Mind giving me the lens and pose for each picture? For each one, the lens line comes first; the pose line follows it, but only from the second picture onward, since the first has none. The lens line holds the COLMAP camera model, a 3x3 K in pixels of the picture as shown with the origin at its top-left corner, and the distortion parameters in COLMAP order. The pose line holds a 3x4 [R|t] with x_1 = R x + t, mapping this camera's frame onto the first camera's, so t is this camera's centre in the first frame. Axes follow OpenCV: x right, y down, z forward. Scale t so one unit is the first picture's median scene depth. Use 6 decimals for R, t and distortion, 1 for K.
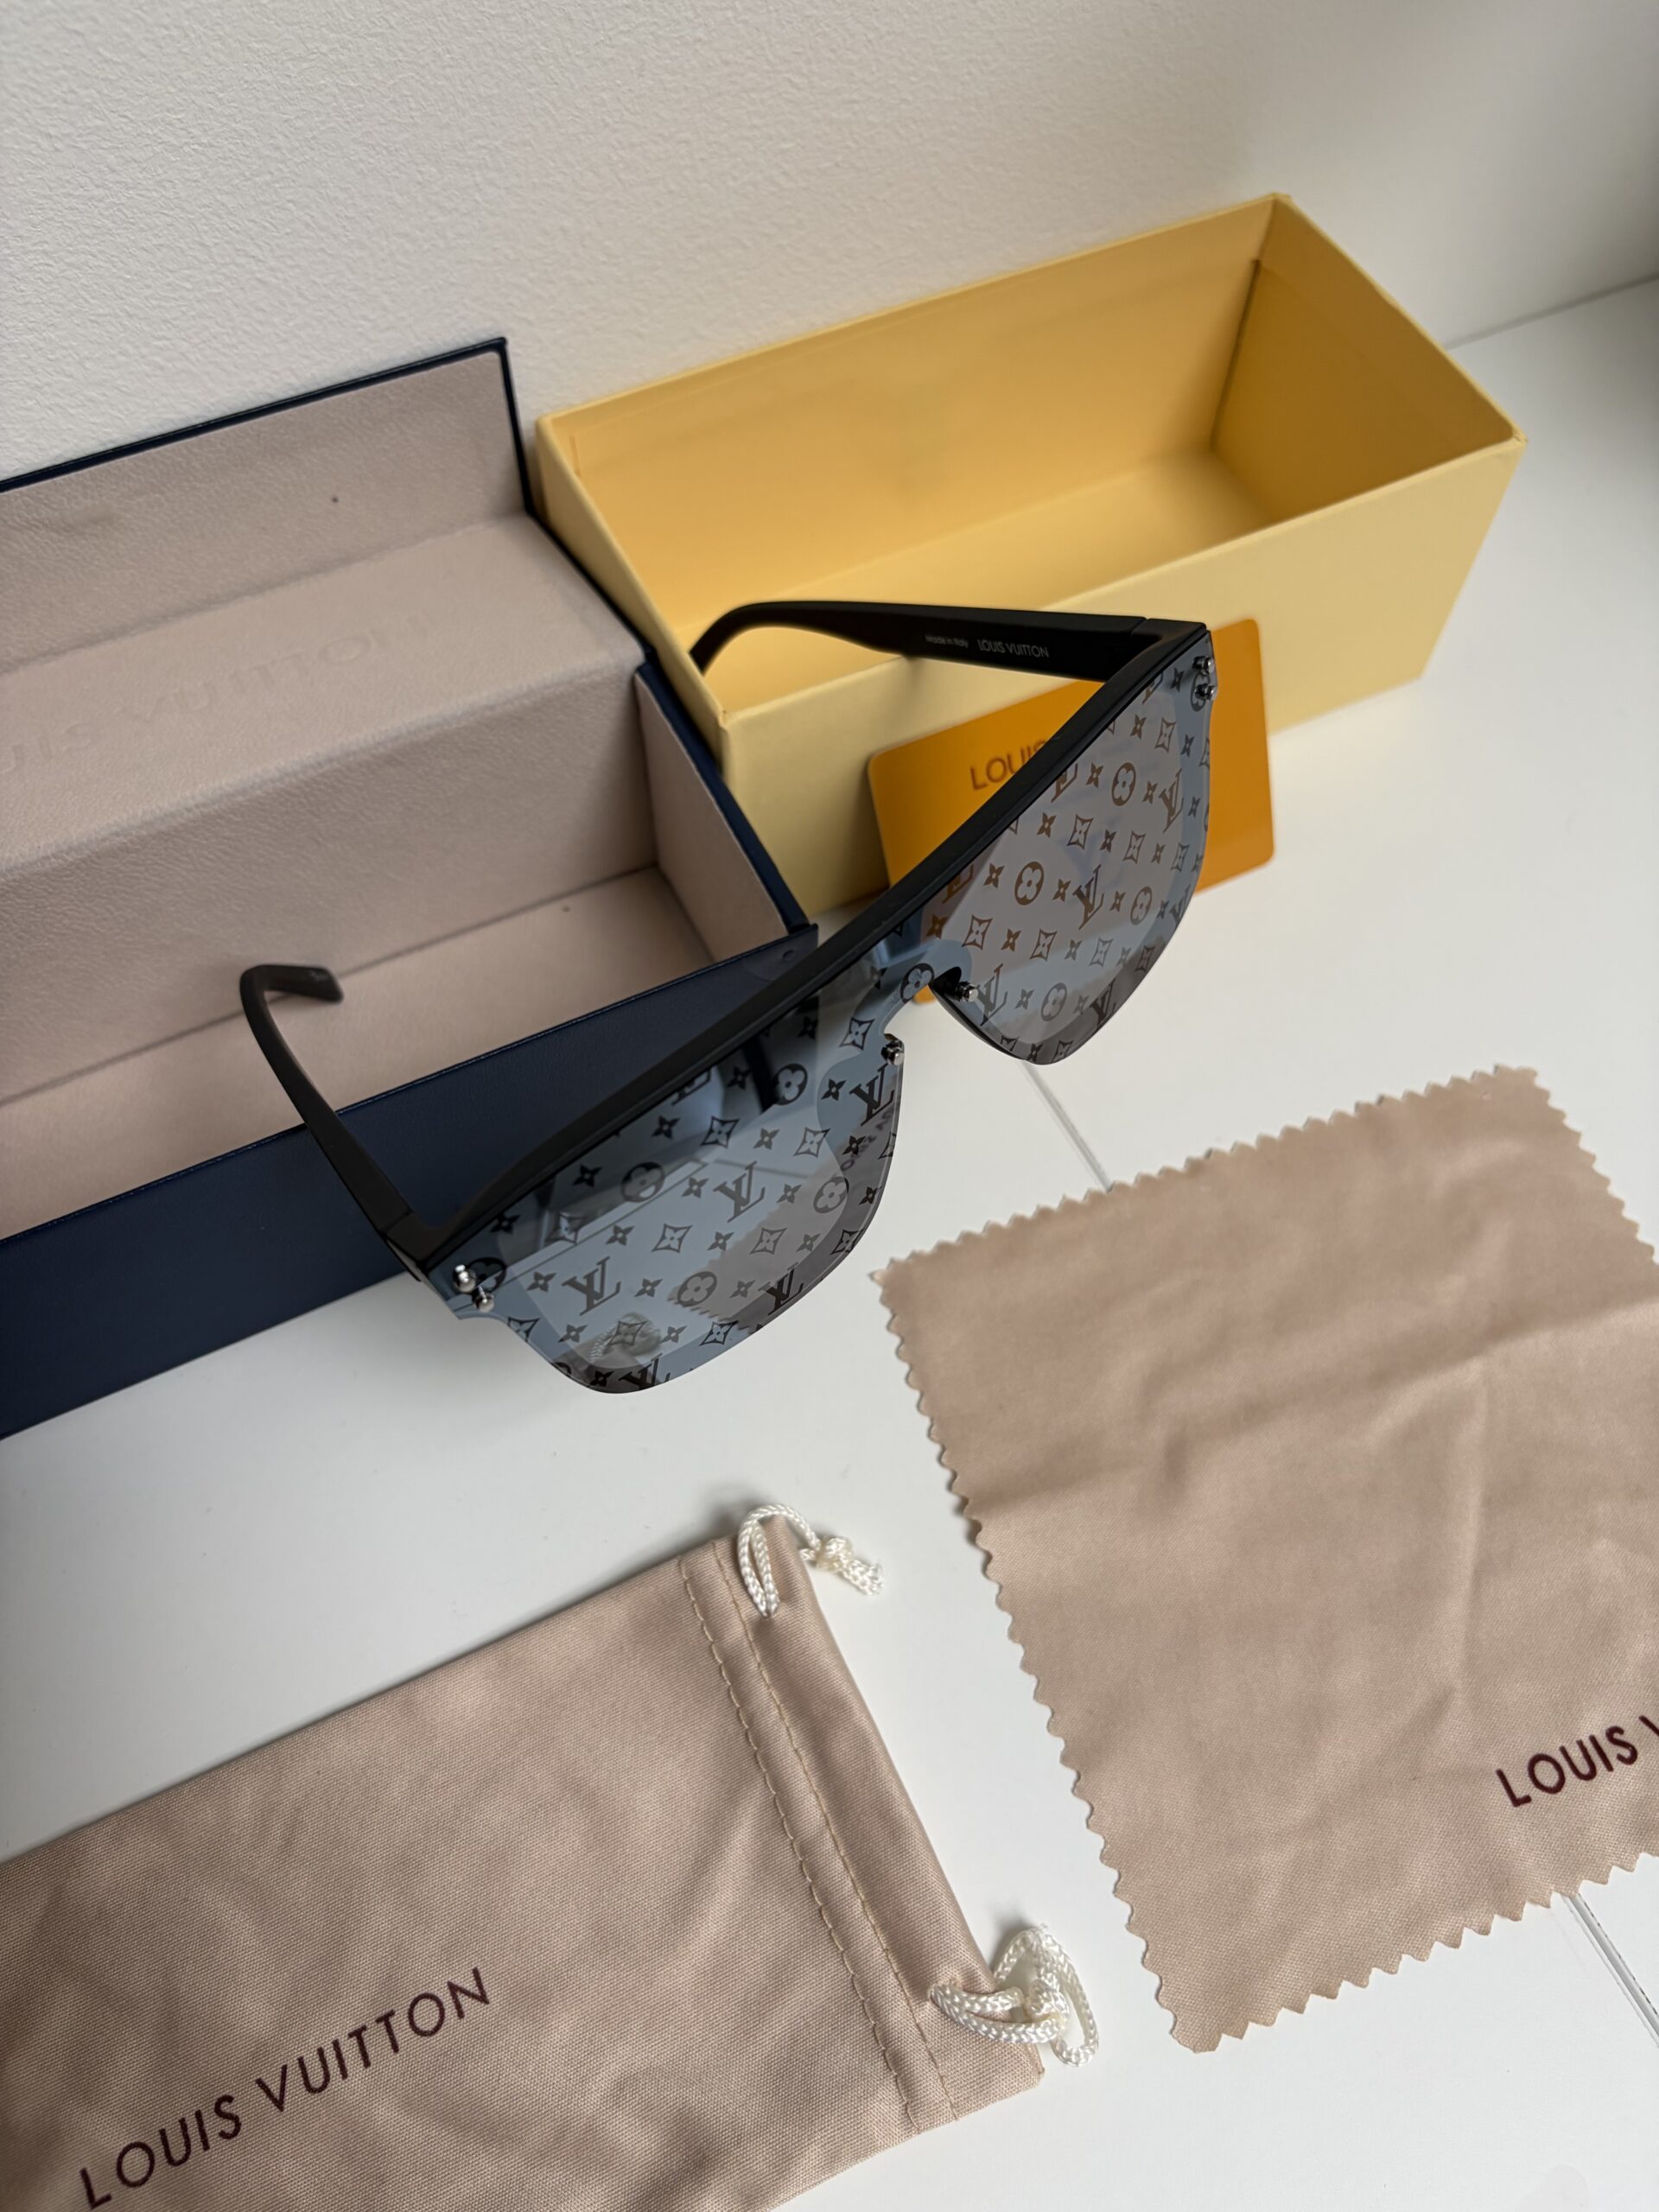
lens RADIAL K [[1736.6, 0, 840.8], [0, 1736.6, 1120.8], [0, 0, 1]] dist [0.012246, -0.051440]
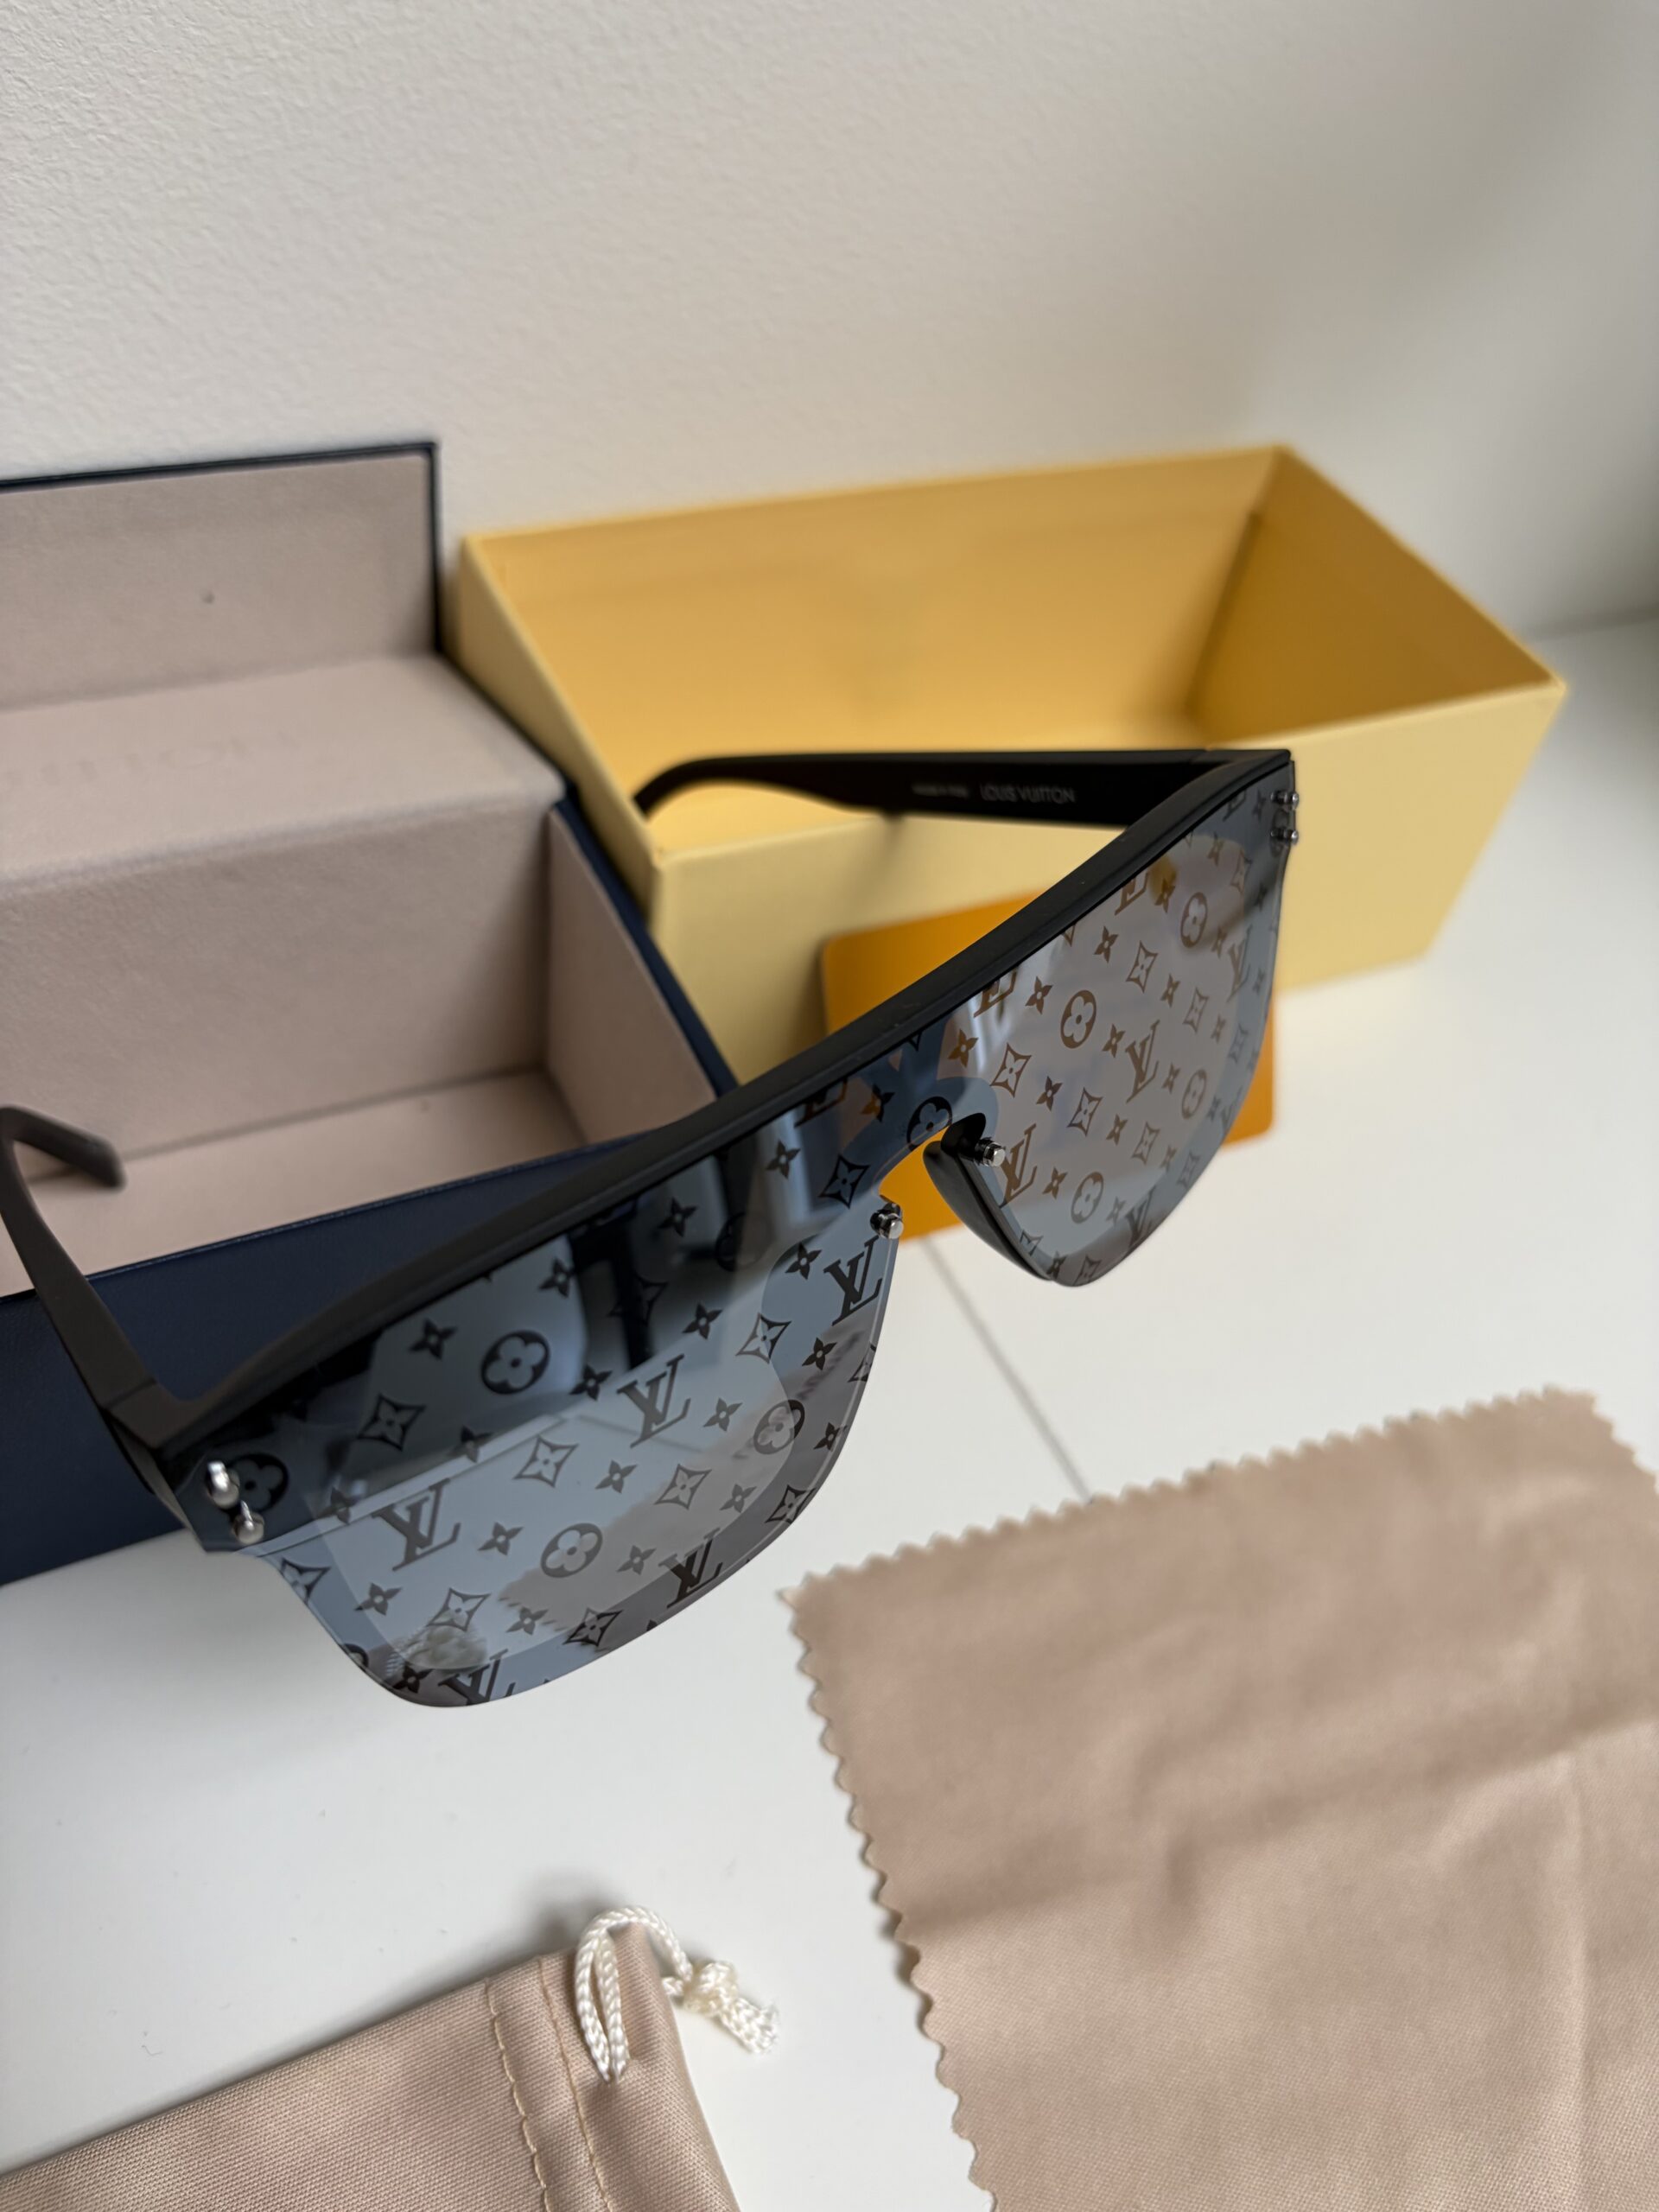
lens RADIAL K [[1736.6, 0, 822.3], [0, 1736.6, 1119.5], [0, 0, 1]] dist [0.012246, -0.051440]
pose [[0.993445, 0.088370, 0.072518, -0.038109], [-0.070007, 0.971799, -0.225178, 0.060405], [-0.090372, 0.218625, 0.971615, 0.227472]]
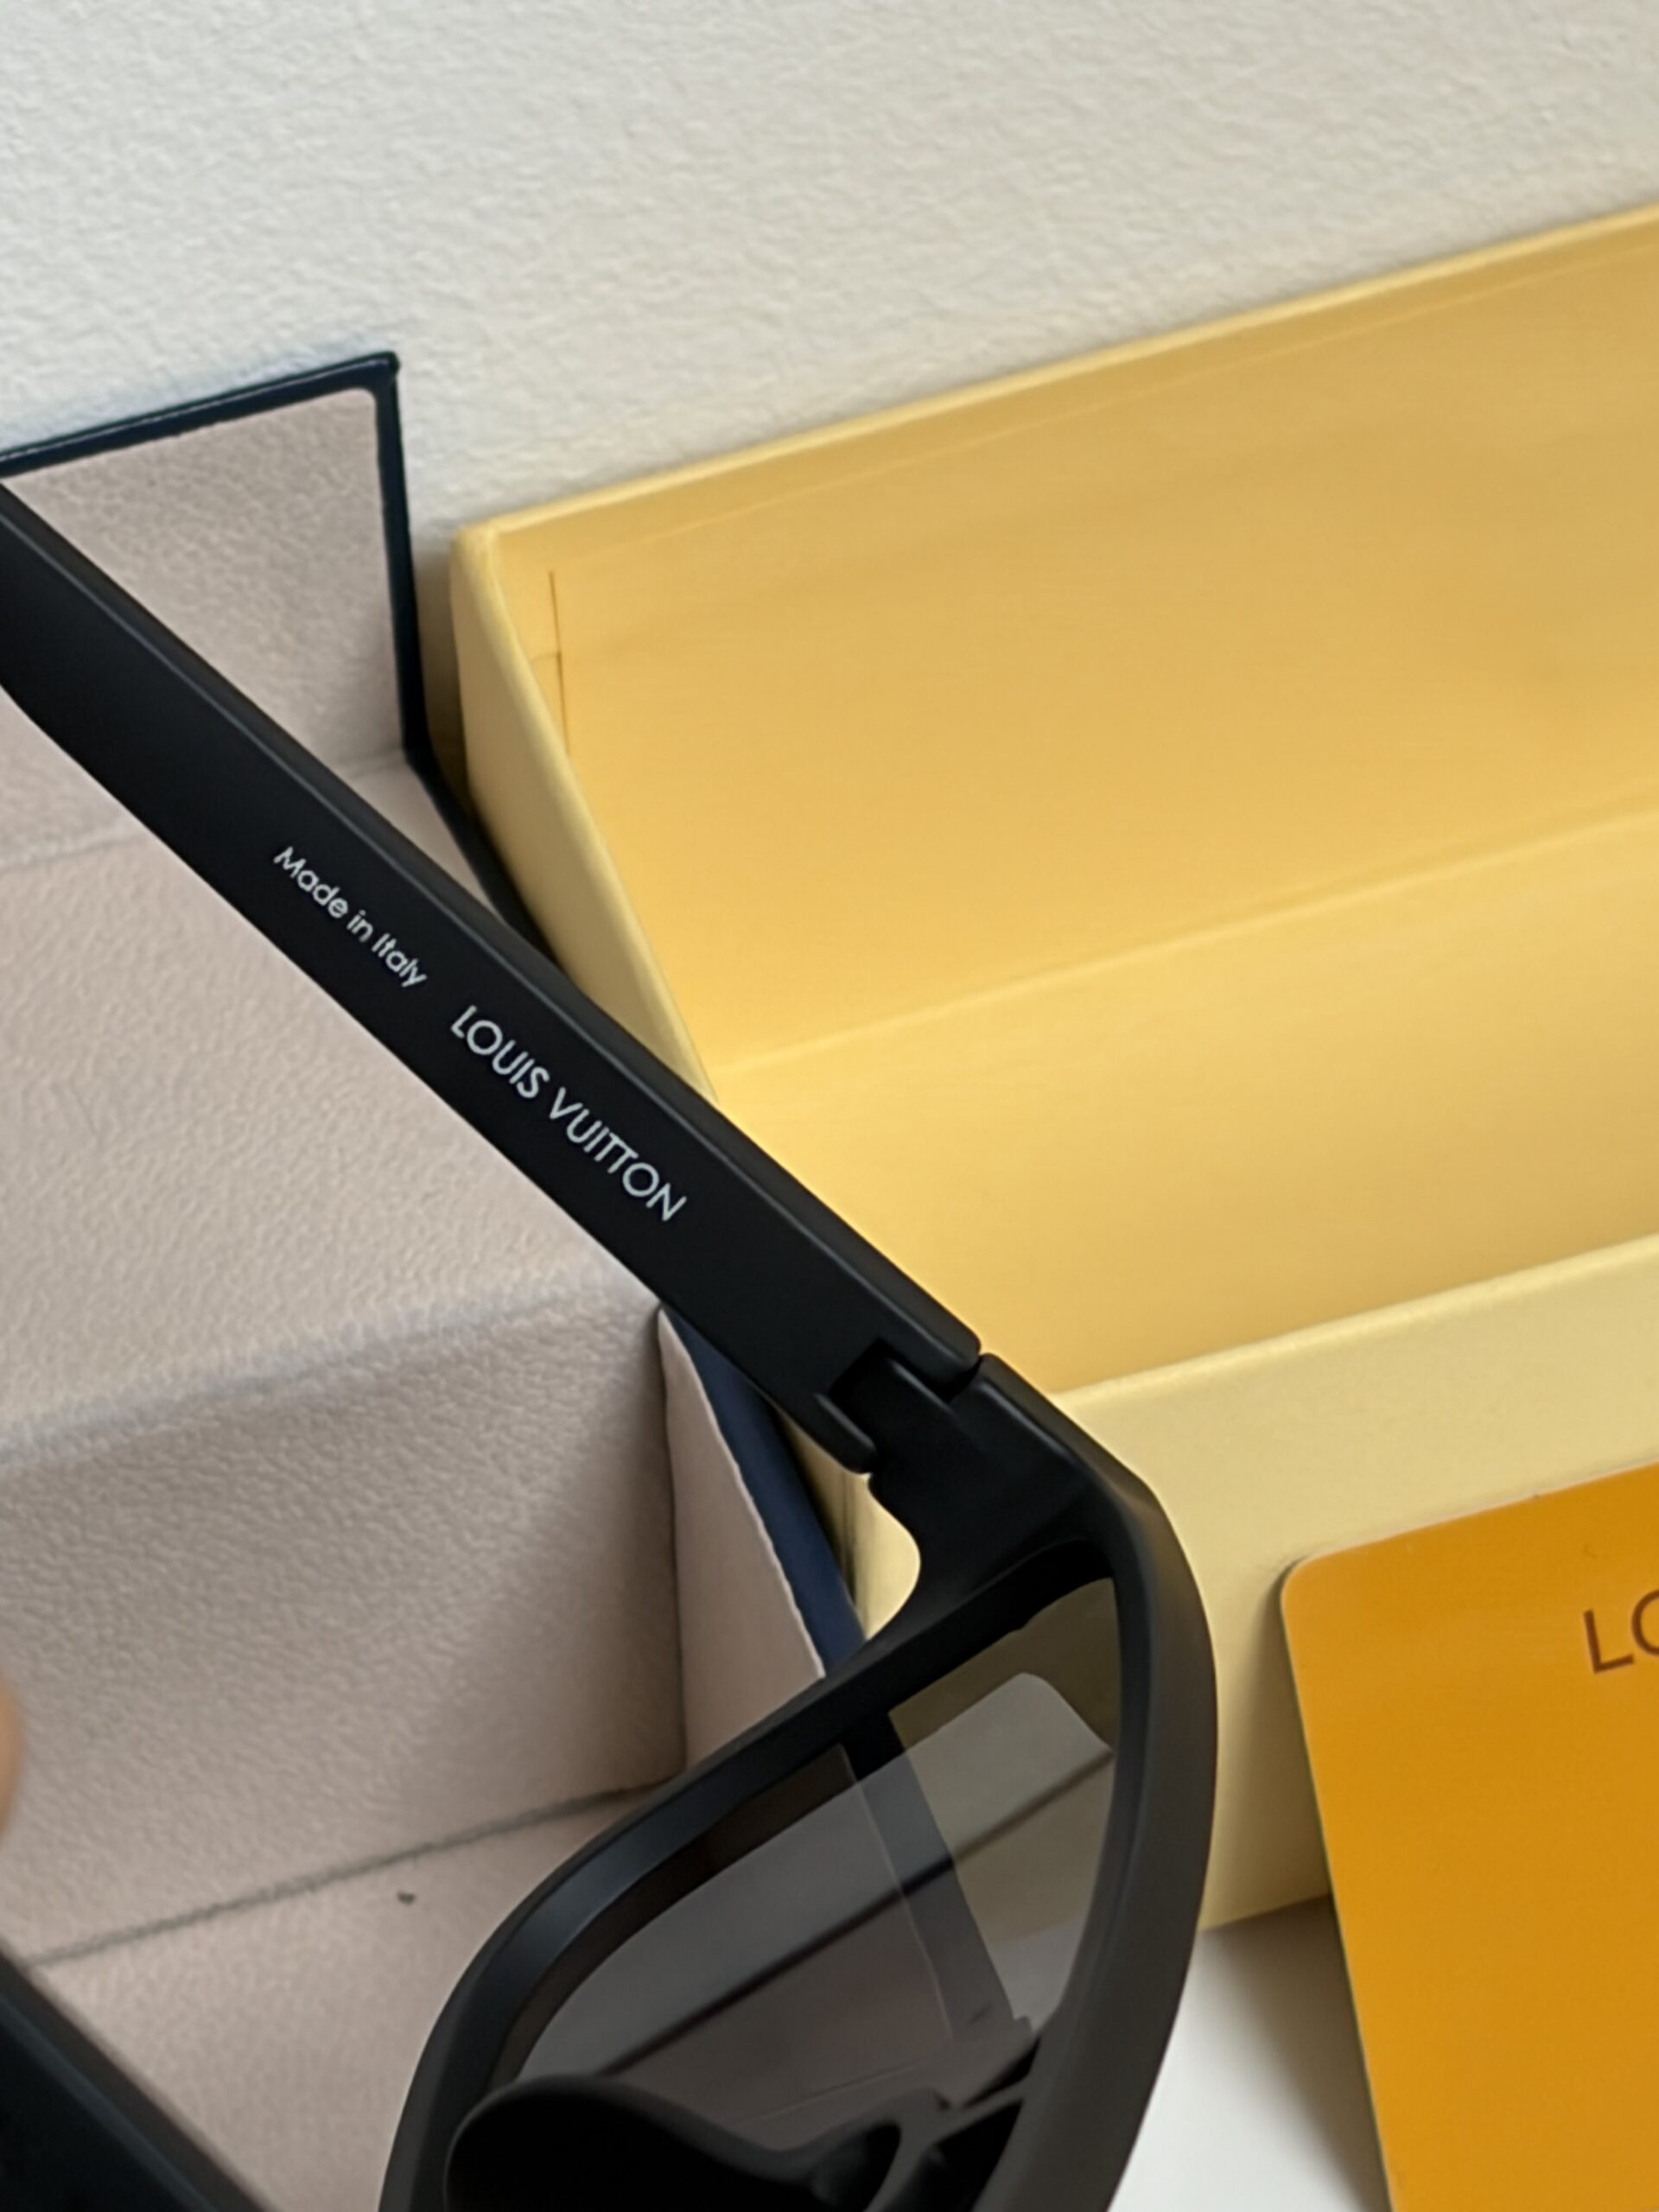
lens RADIAL K [[9738.4, 0, 830.3], [0, 9738.4, 1105.5], [0, 0, 1]] dist [-0.014717, 0.000000]
pose [[0.991549, 0.075153, -0.105745, 0.131178], [-0.089802, 0.985872, -0.141396, -0.014687], [0.093624, 0.149697, 0.984289, -1.025400]]
